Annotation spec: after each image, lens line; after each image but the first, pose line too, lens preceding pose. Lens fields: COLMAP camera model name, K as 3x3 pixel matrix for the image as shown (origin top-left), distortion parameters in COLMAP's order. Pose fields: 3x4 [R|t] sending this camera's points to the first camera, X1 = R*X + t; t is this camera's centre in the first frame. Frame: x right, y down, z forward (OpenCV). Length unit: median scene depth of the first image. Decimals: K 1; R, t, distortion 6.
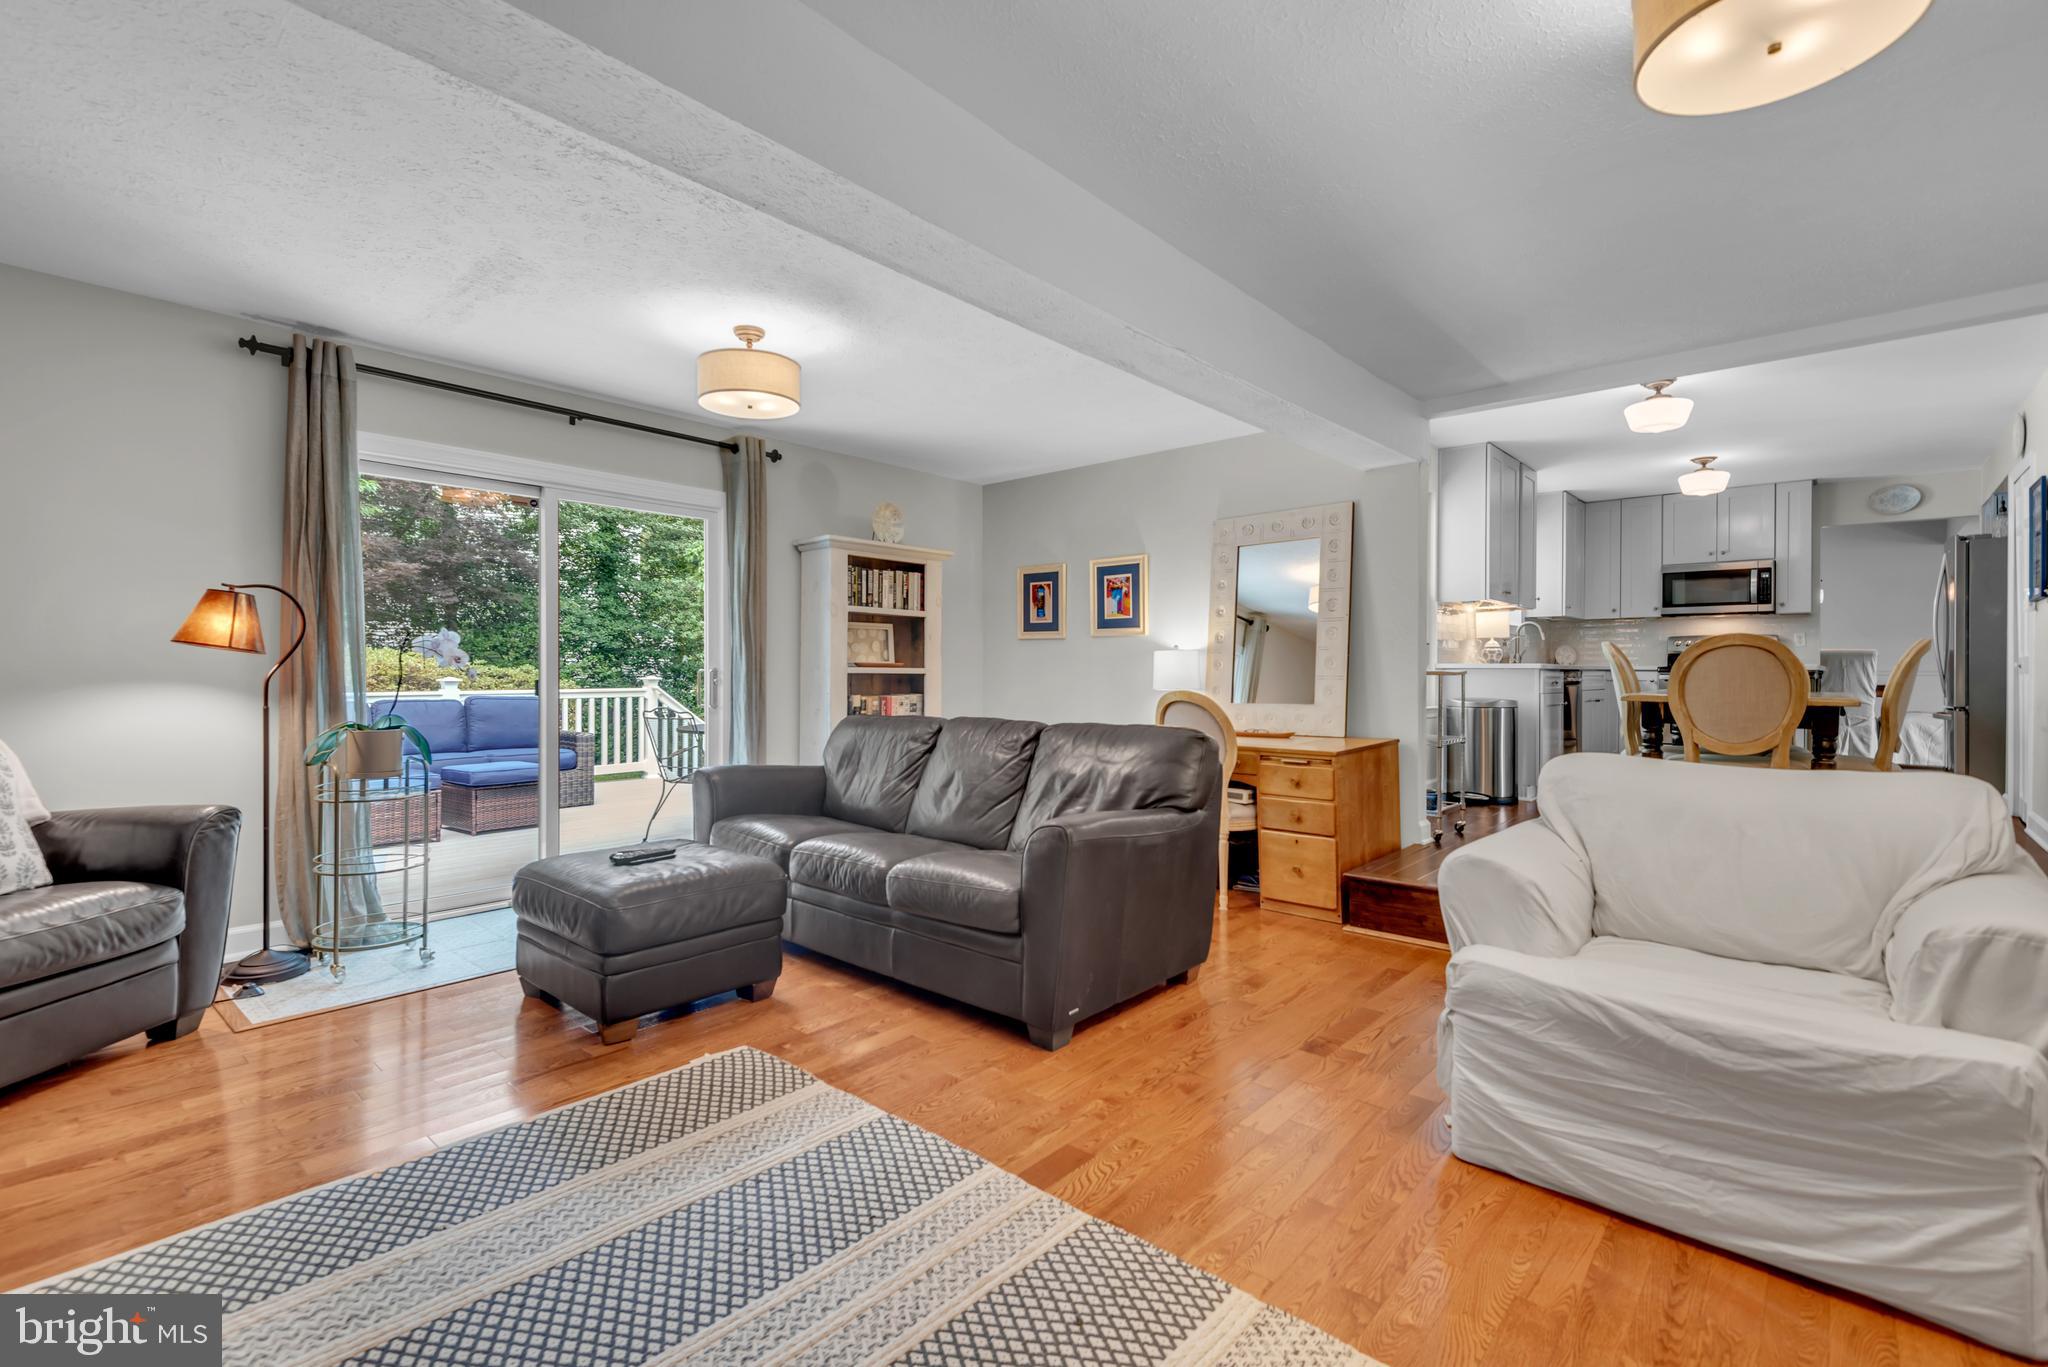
lens RADIAL K [[931.0, 0, 1010.6], [0, 931.0, 669.1], [0, 0, 1]] dist [0.040627, -0.021692]
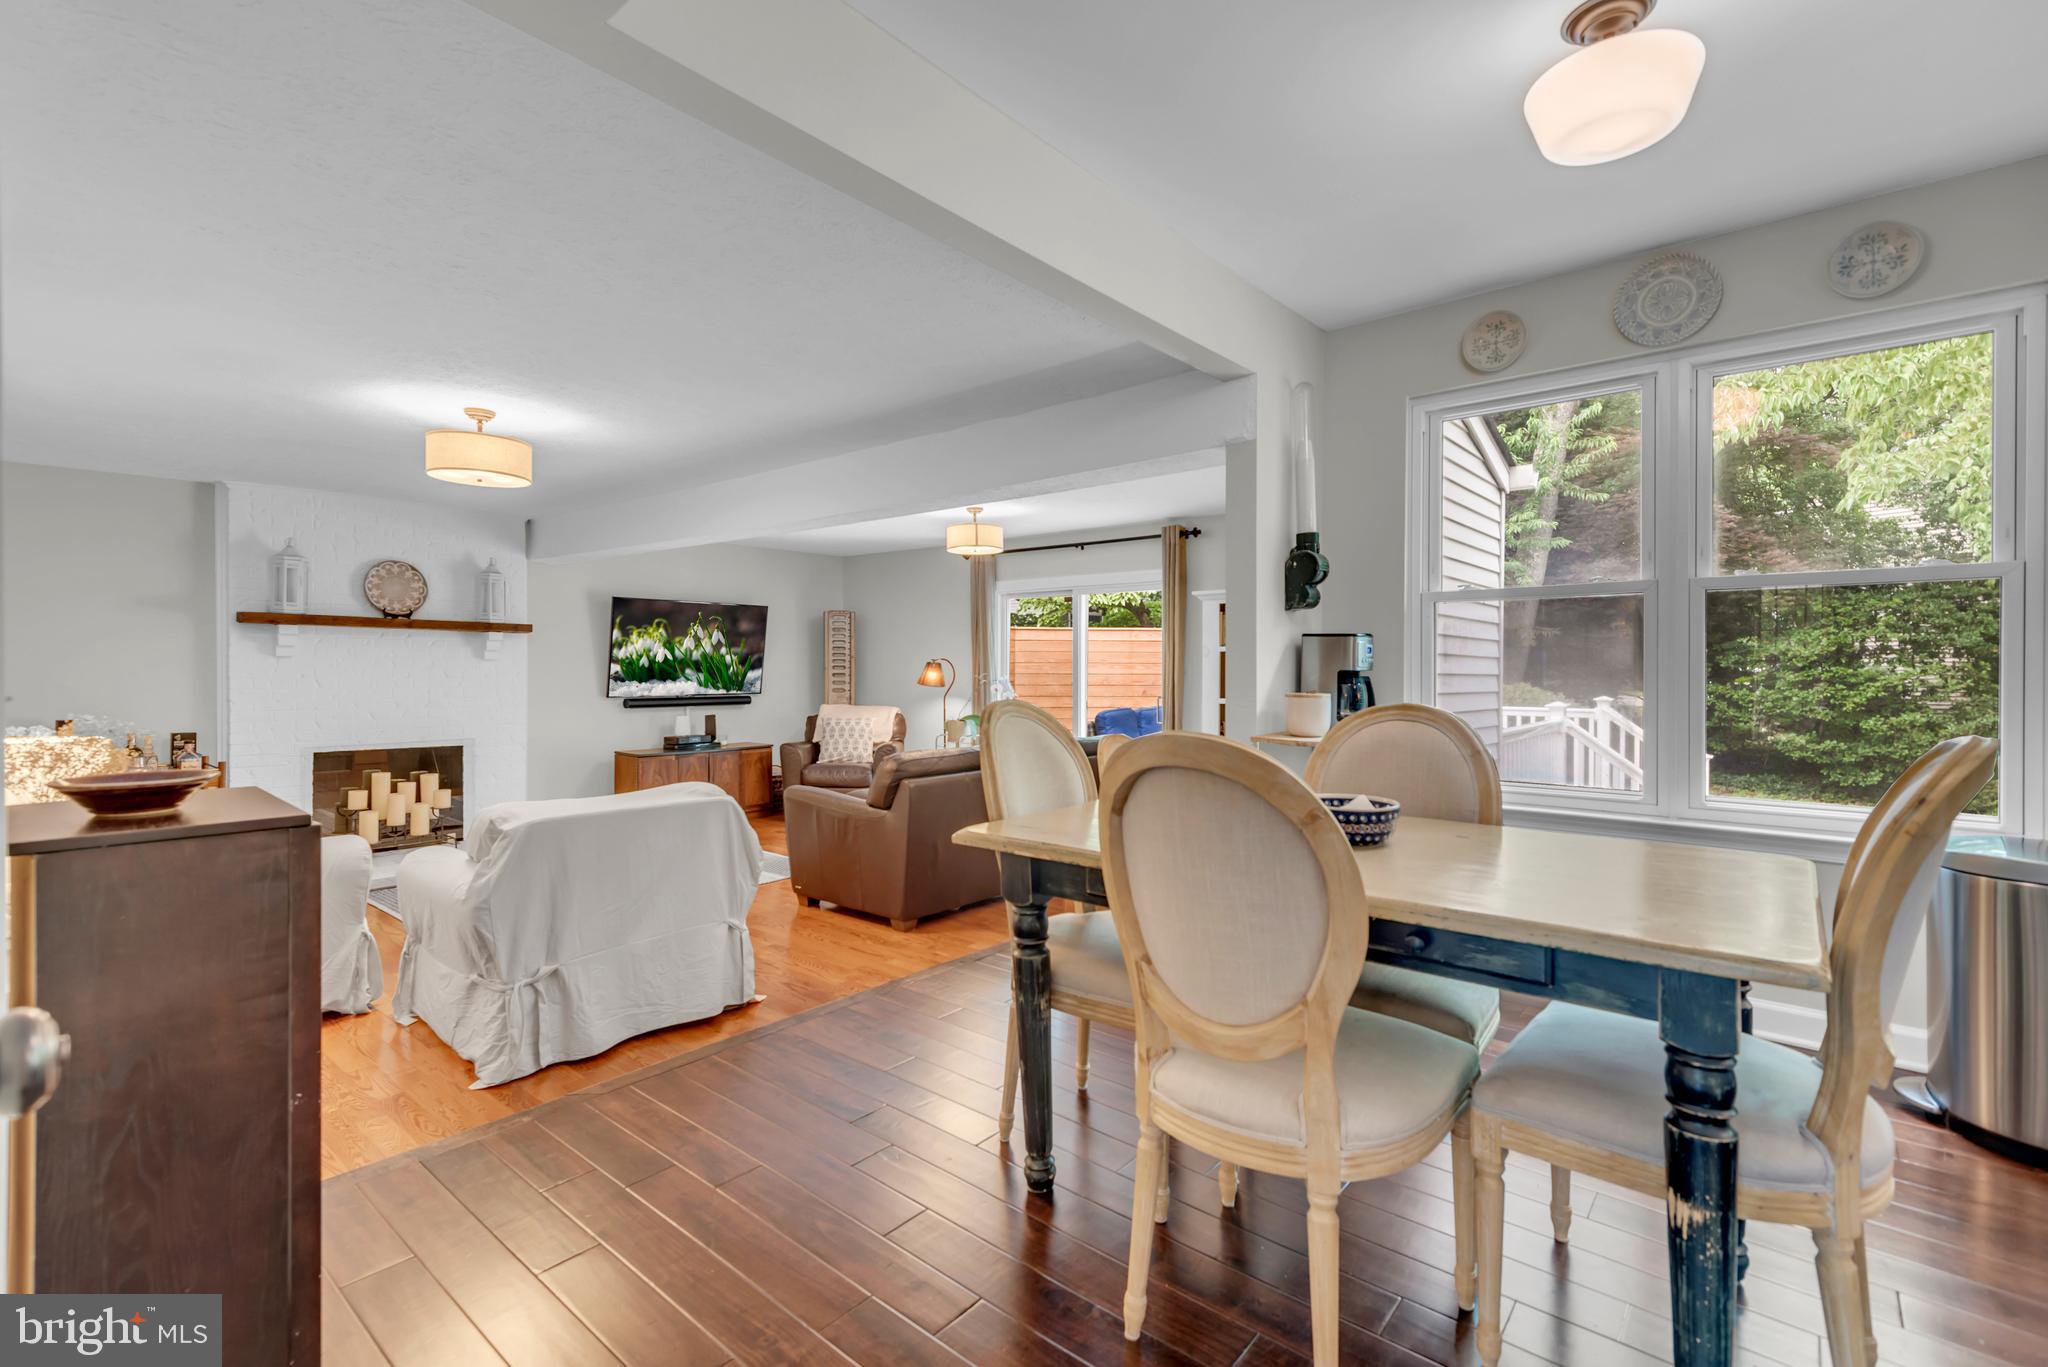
lens RADIAL K [[902.2, 0, 1019.6], [0, 902.2, 672.6], [0, 0, 1]] dist [0.019648, -0.019962]
pose [[0.036937, 0.002719, -0.999314, 1.041525], [0.000505, 0.999996, 0.002740, -0.040315], [0.999317, -0.000606, 0.036935, 0.753907]]
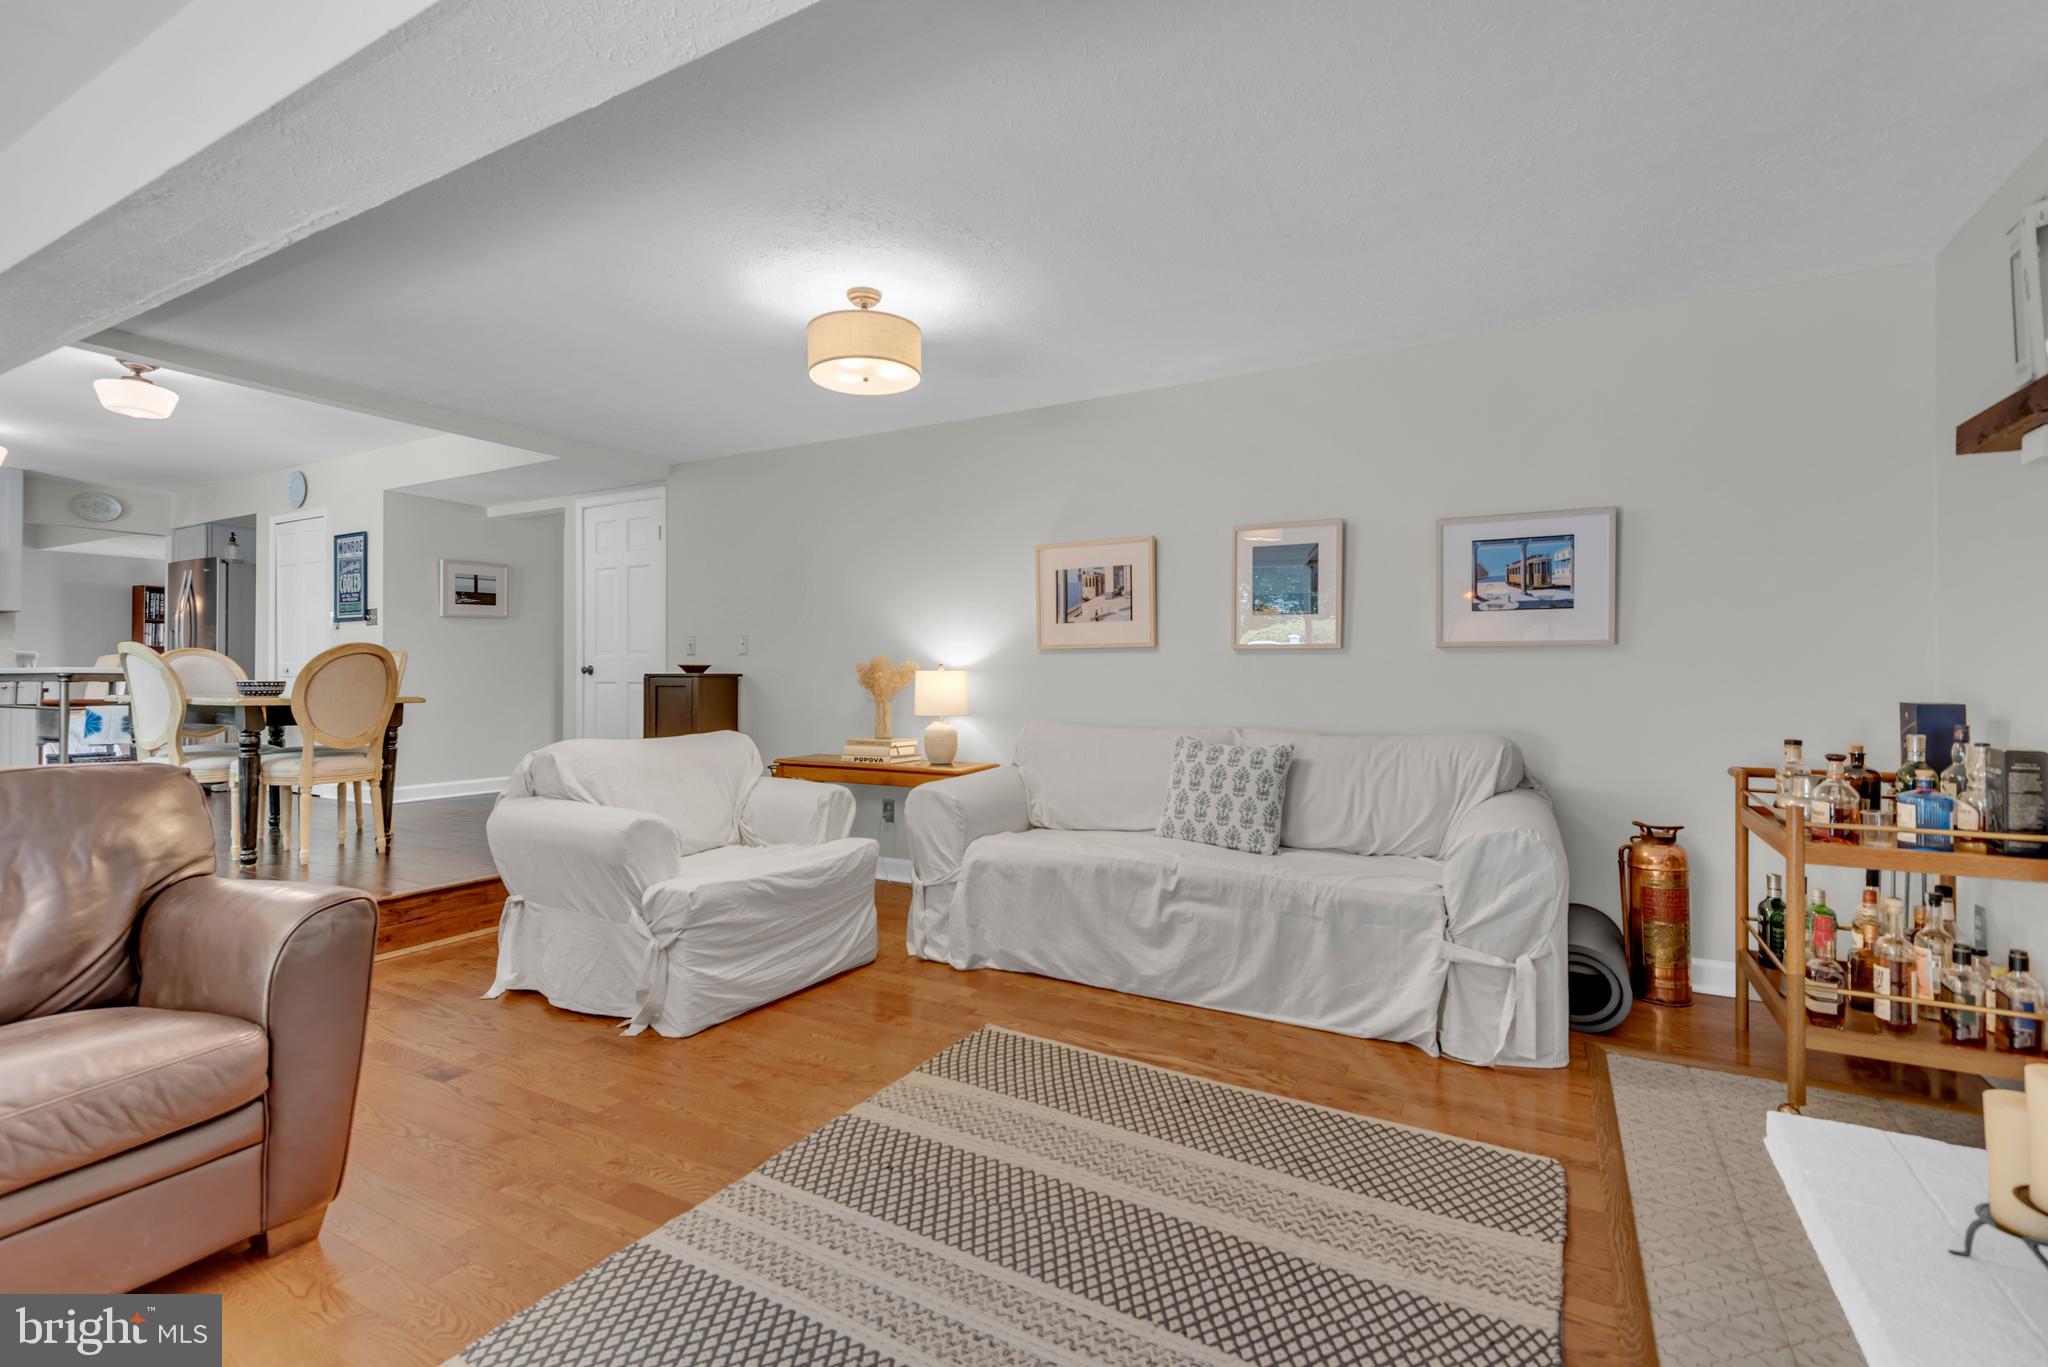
lens RADIAL K [[931.0, 0, 1010.6], [0, 931.0, 669.1], [0, 0, 1]] dist [0.040627, -0.021692]
pose [[-0.209126, 0.001847, 0.977887, -0.403828], [-0.000001, 0.999998, -0.001889, -0.001867], [-0.977889, -0.000396, -0.209126, 0.357435]]
